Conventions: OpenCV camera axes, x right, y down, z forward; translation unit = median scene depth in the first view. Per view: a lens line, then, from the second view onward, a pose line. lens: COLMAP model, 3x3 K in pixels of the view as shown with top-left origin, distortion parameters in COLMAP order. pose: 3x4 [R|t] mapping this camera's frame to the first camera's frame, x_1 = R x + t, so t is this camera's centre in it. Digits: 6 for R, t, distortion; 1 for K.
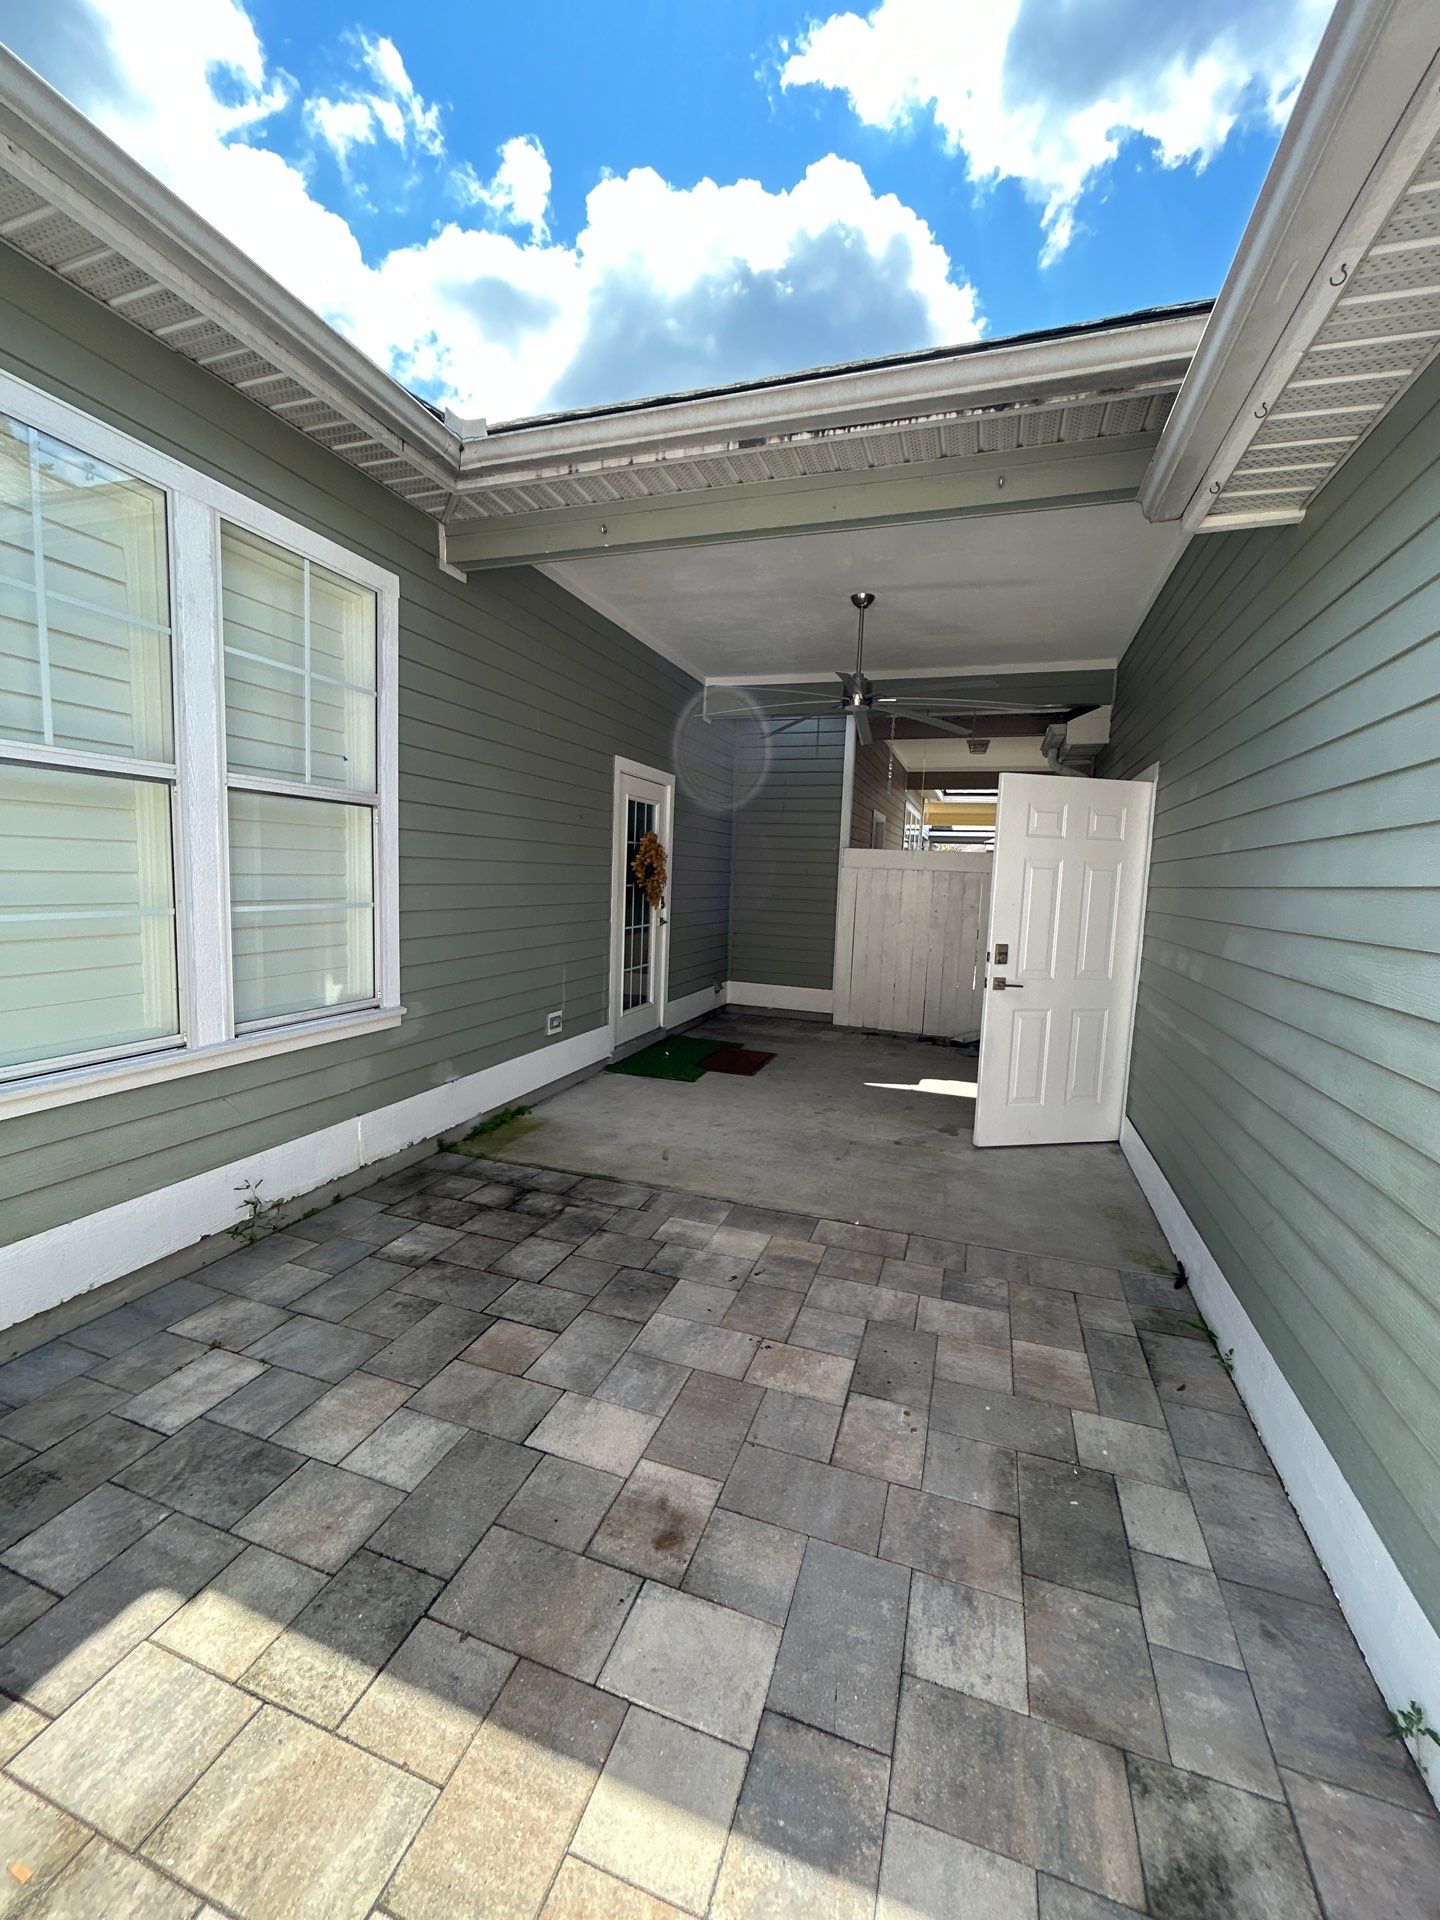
lens RADIAL K [[773.0, 0, 719.7], [0, 773.0, 959.4], [0, 0, 1]] dist [-0.004173, 0.001475]
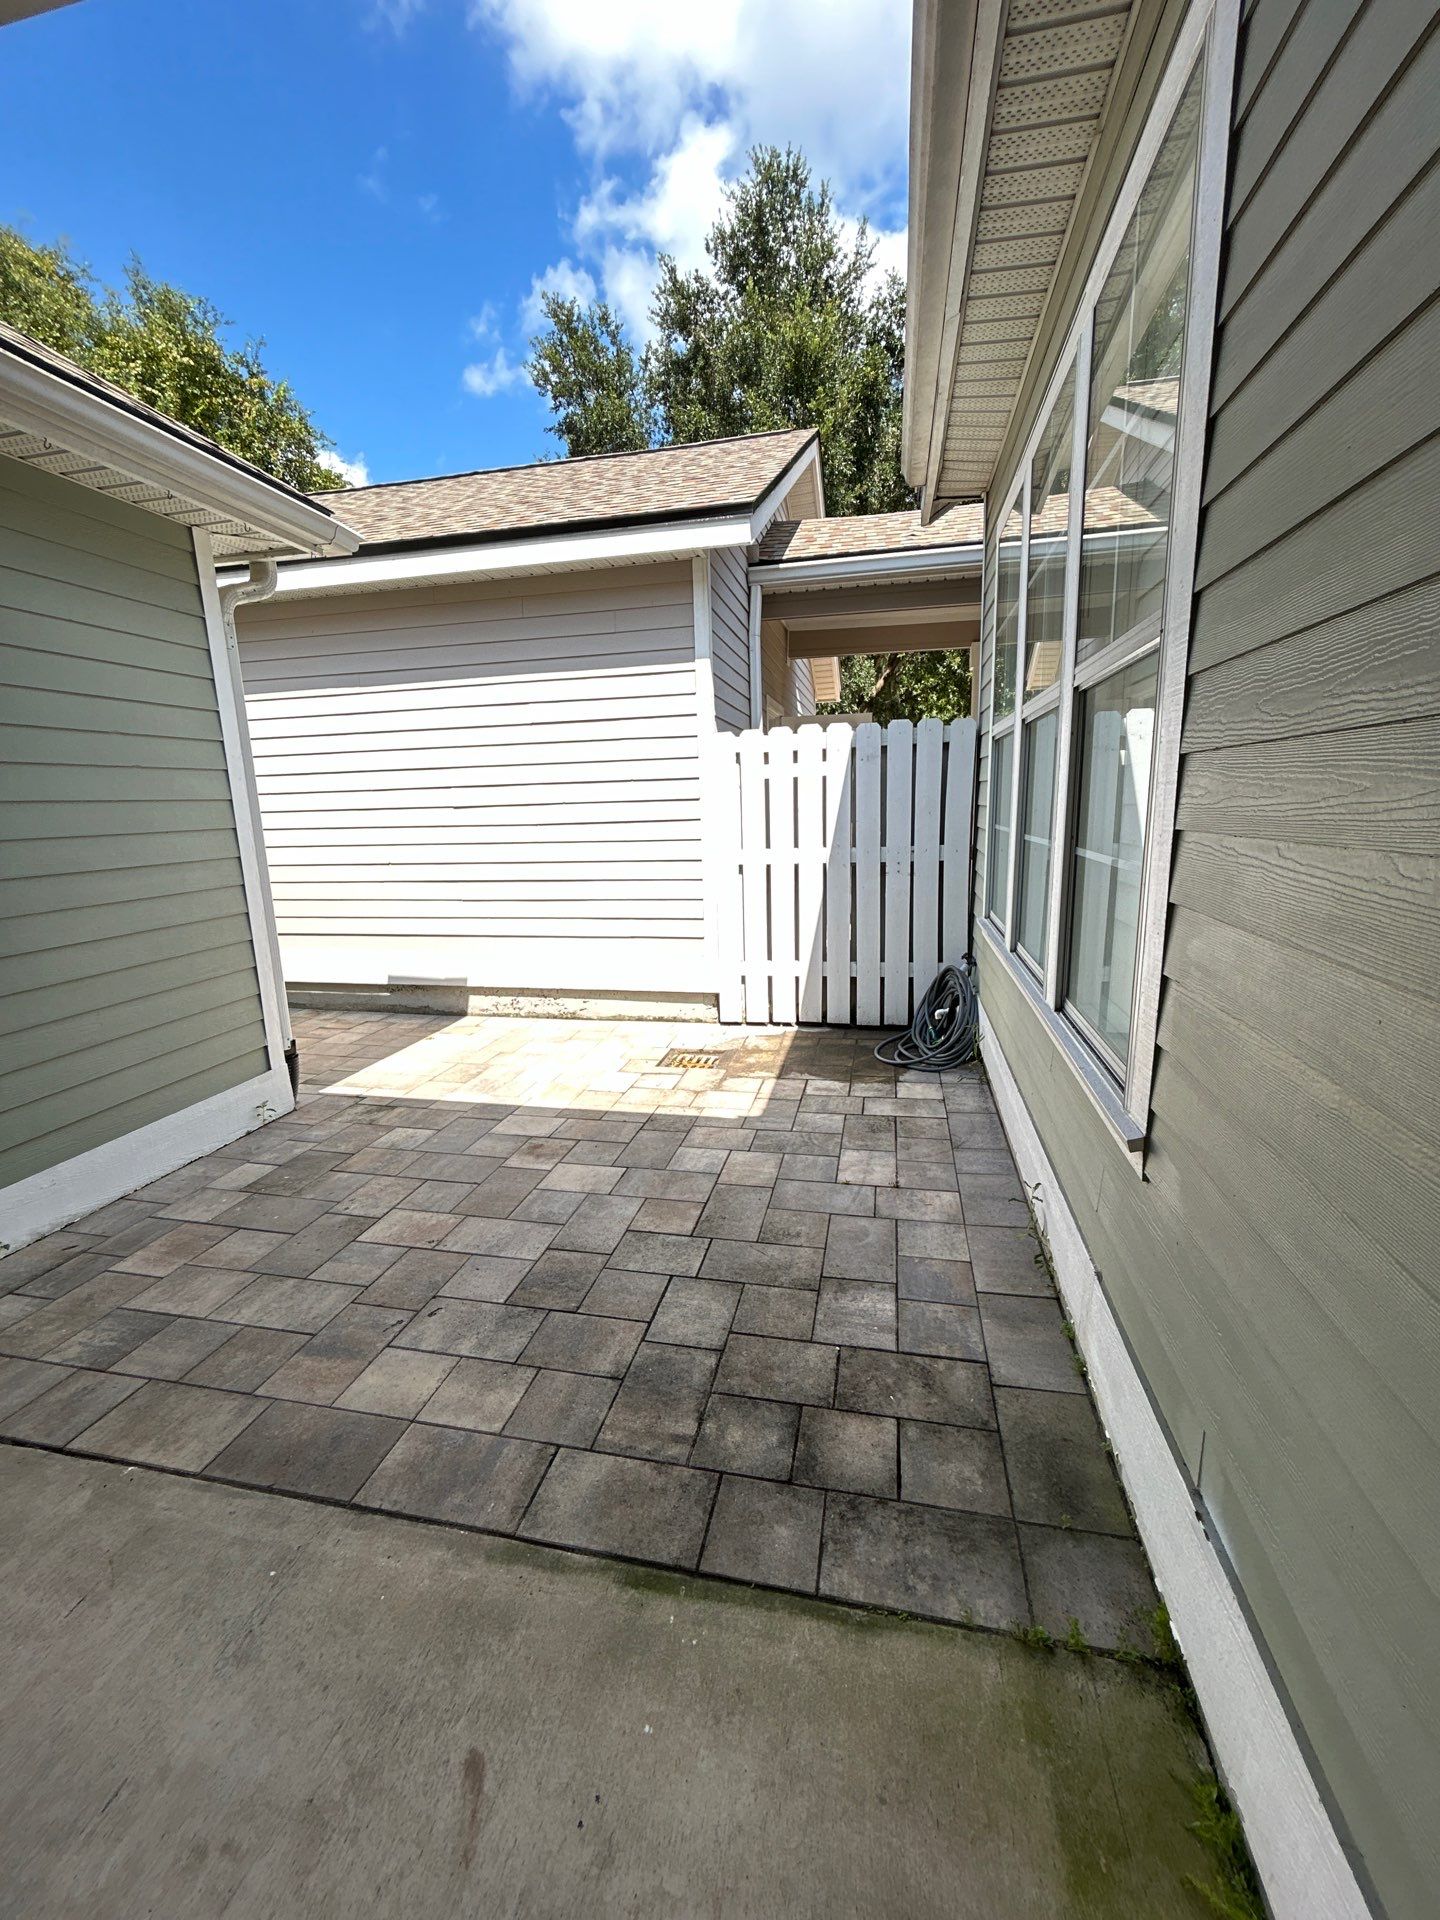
lens RADIAL K [[773.0, 0, 718.0], [0, 773.0, 952.3], [0, 0, 1]] dist [-0.004173, 0.001475]
pose [[-0.993429, 0.007185, -0.114225, -0.345061], [-0.026603, 0.956196, 0.291516, -0.335572], [0.111316, 0.292639, -0.949722, 3.139029]]
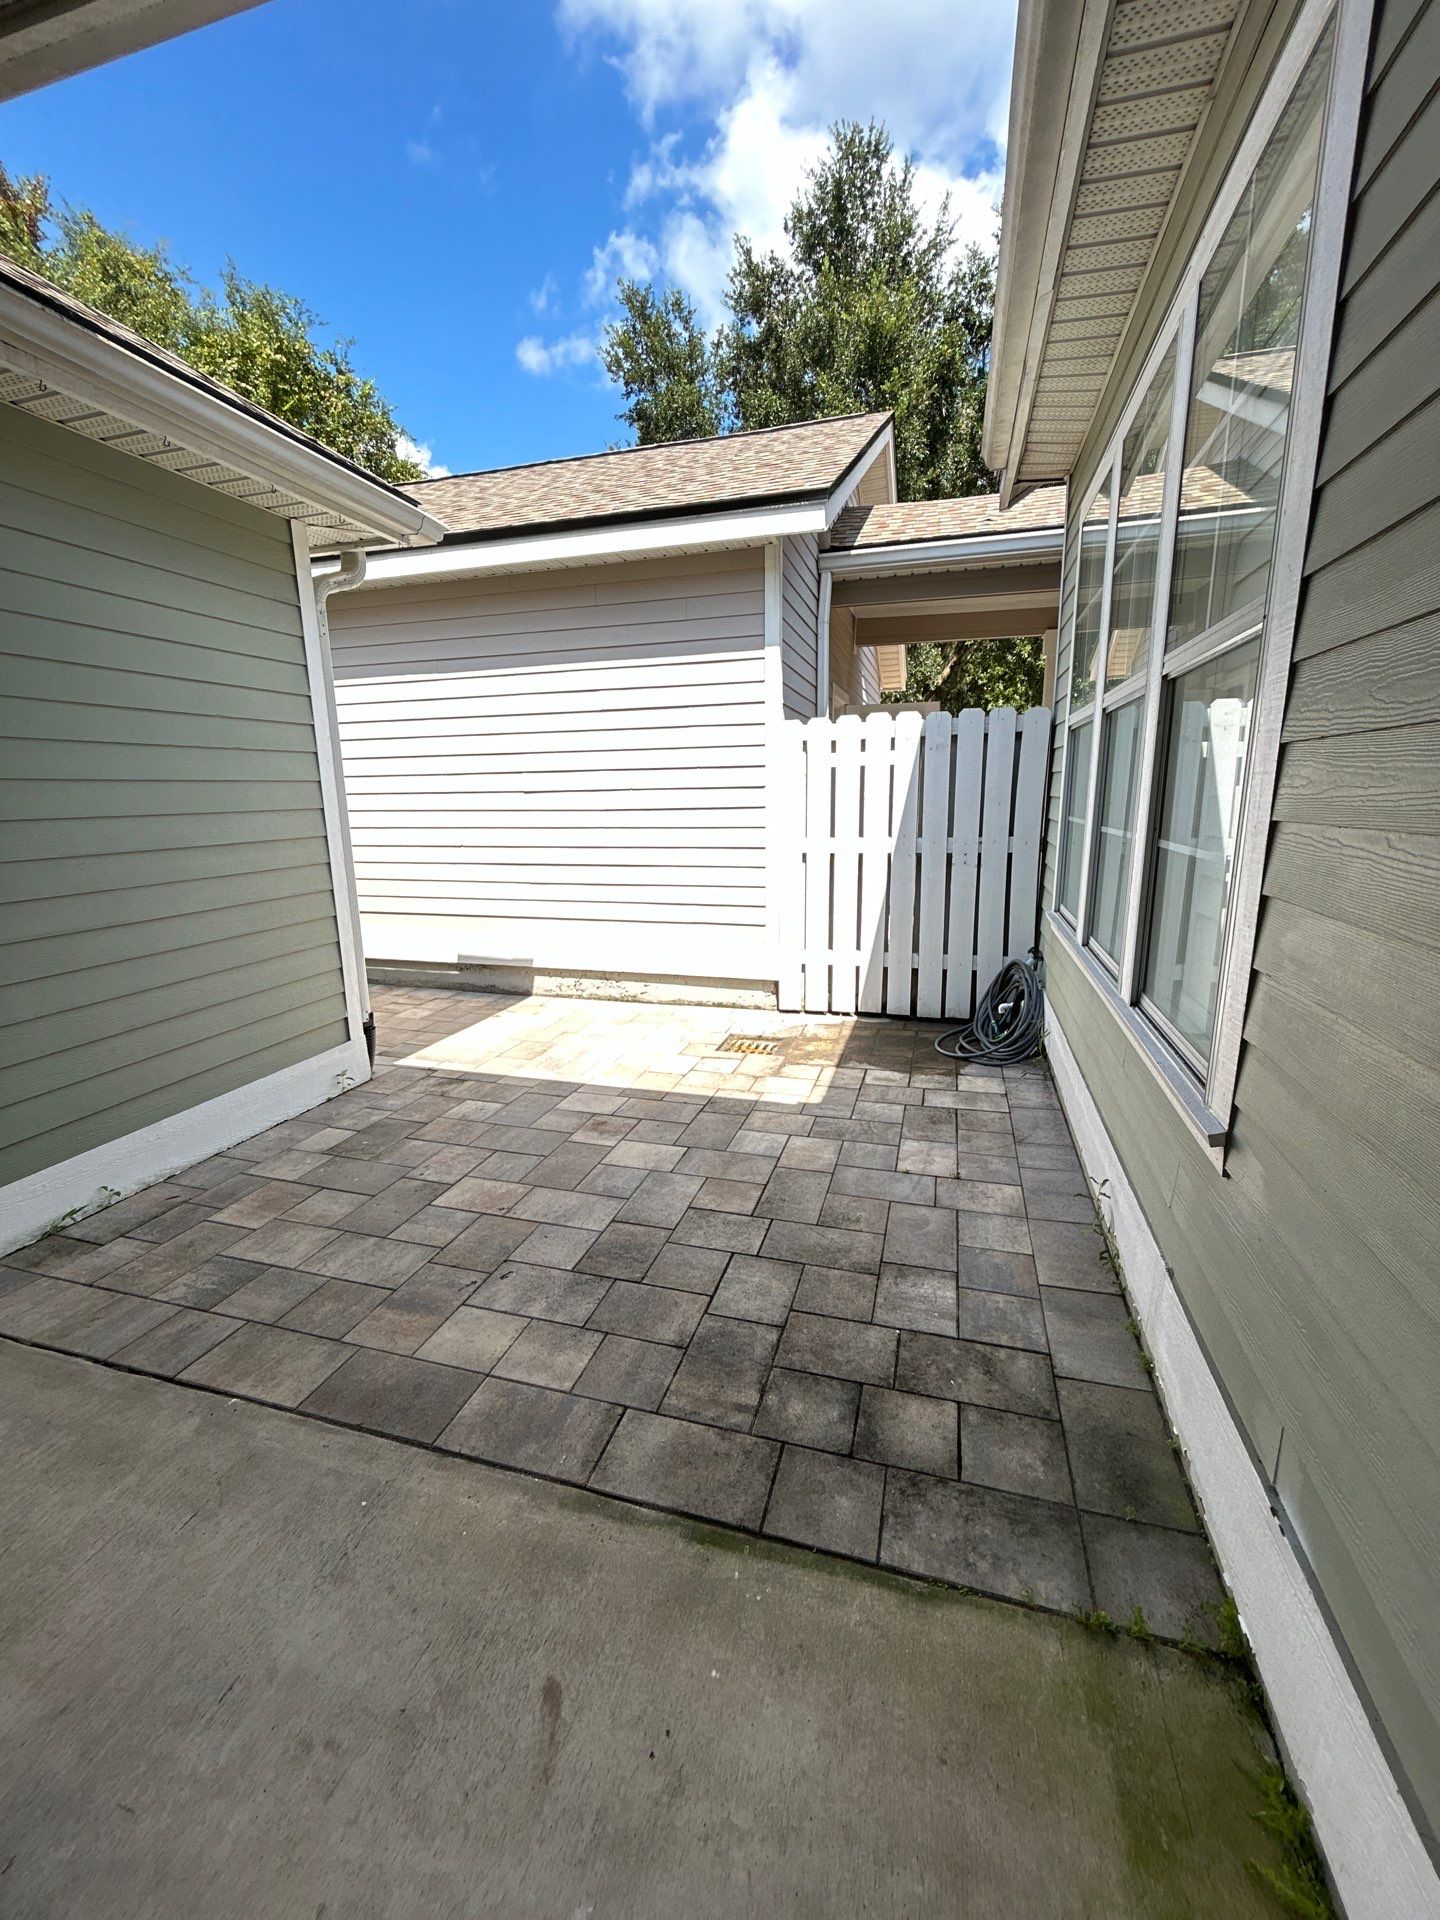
lens RADIAL K [[773.0, 0, 718.2], [0, 773.0, 952.5], [0, 0, 1]] dist [-0.004173, 0.001475]
pose [[-0.998749, -0.018120, -0.046610, -0.308924], [-0.031578, 0.951236, 0.306842, -0.331382], [0.038777, 0.307930, -0.950618, 3.161638]]
